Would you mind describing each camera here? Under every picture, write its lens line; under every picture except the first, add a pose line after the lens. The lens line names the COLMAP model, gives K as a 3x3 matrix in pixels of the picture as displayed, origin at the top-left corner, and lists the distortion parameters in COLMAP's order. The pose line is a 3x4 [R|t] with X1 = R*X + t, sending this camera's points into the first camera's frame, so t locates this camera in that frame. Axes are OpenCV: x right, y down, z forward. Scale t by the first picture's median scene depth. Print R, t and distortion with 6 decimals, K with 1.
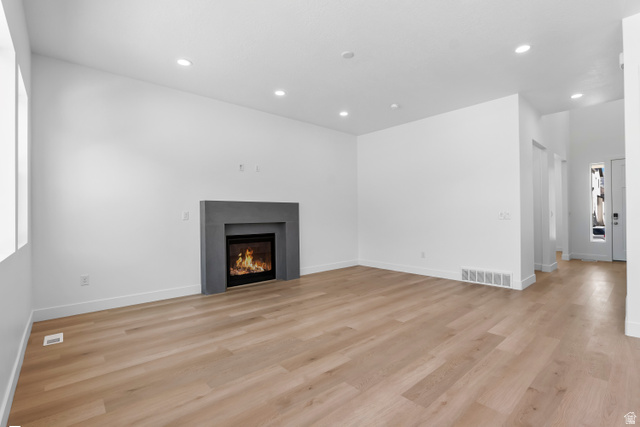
lens RADIAL K [[303.2, 0, 328.2], [0, 303.2, 215.0], [0, 0, 1]] dist [-0.001872, -0.000463]
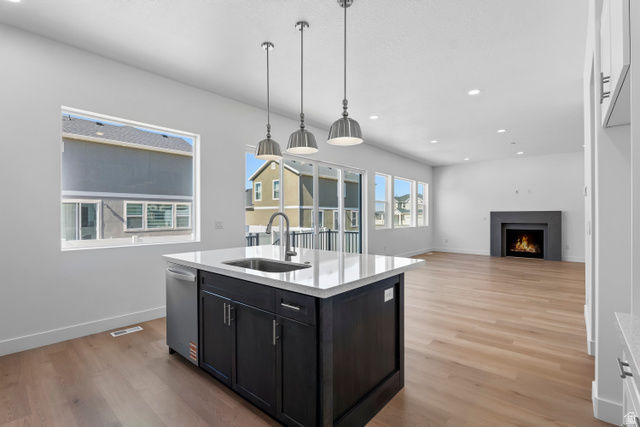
lens RADIAL K [[294.1, 0, 320.0], [0, 294.1, 213.5], [0, 0, 1]] dist [-0.000406, -0.000073]
pose [[0.102515, 0.000816, -0.994731, 1.310039], [0.007188, 0.999973, 0.001561, -0.039698], [0.994706, -0.007310, 0.102506, -0.343450]]
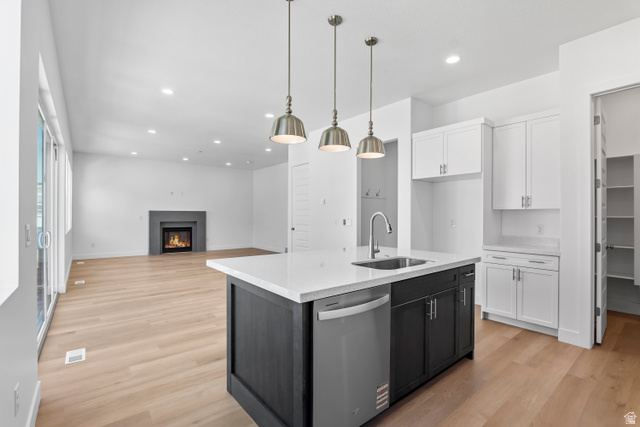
lens RADIAL K [[294.1, 0, 320.0], [0, 294.1, 213.5], [0, 0, 1]] dist [-0.000406, -0.000073]
pose [[0.996930, 0.012807, -0.077238, 0.808801], [-0.012858, 0.999917, -0.000155, -0.037317], [0.077229, 0.001147, 0.997013, -0.820736]]
